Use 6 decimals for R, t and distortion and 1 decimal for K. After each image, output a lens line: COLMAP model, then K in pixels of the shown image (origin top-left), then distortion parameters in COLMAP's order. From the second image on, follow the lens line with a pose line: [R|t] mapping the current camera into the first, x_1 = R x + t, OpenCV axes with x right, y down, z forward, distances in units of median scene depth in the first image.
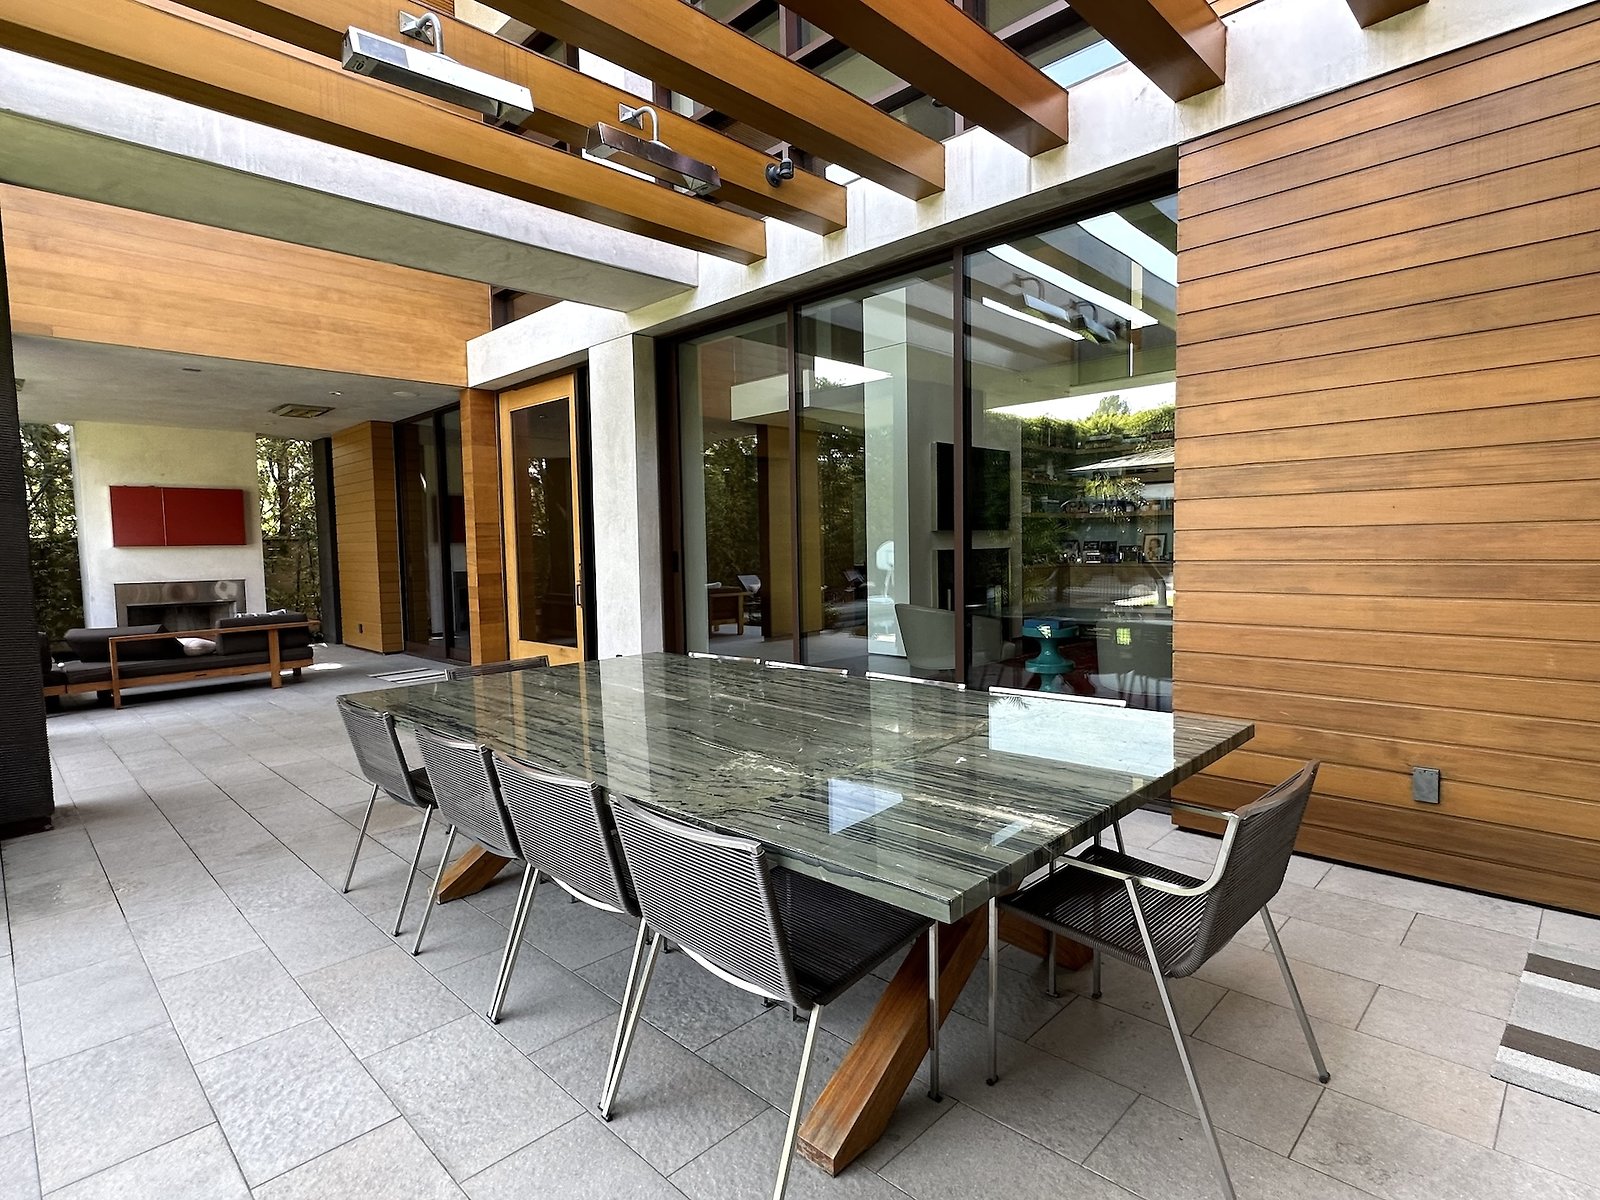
lens RADIAL K [[818.9, 0, 800.0], [0, 818.9, 600.0], [0, 0, 1]] dist [-0.002628, -0.000448]
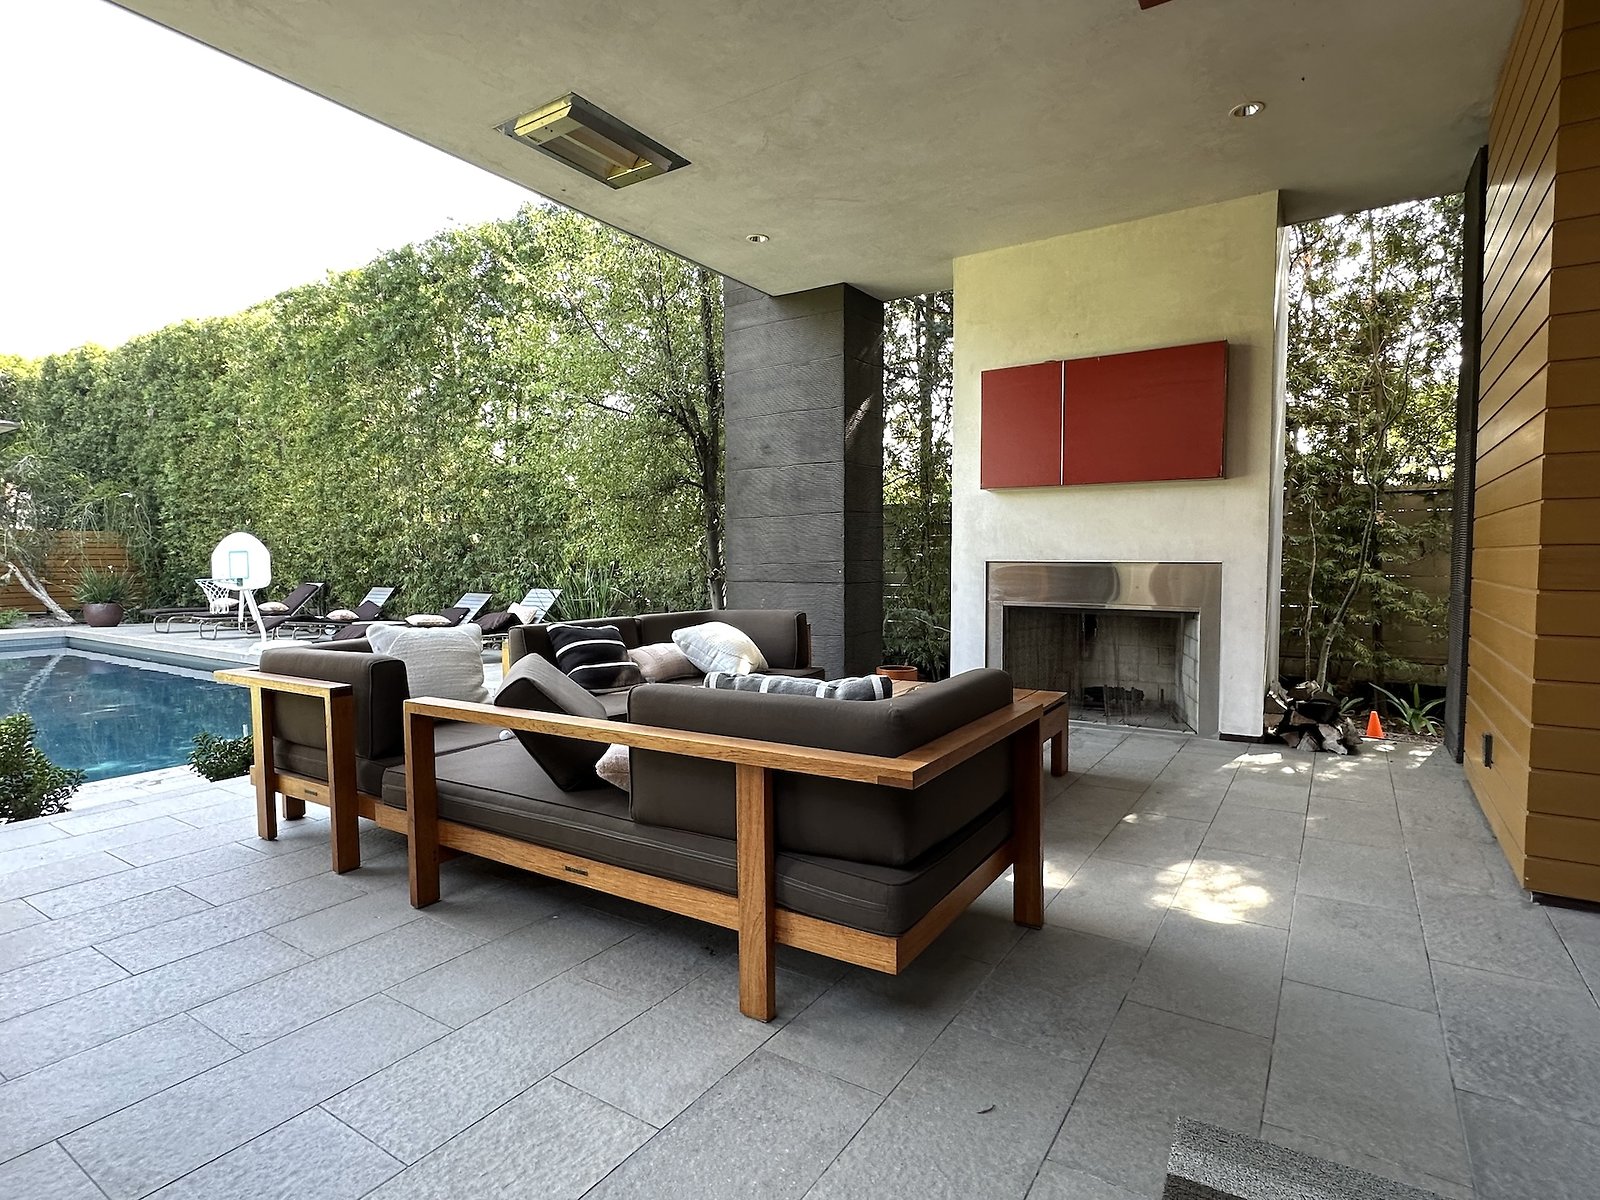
lens RADIAL K [[818.9, 0, 800.0], [0, 818.9, 600.0], [0, 0, 1]] dist [-0.002628, -0.000448]
pose [[0.214405, 0.076135, -0.973773, -0.343691], [-0.076940, 0.995176, 0.060868, -0.017318], [0.973710, 0.061872, 0.219228, 0.759493]]
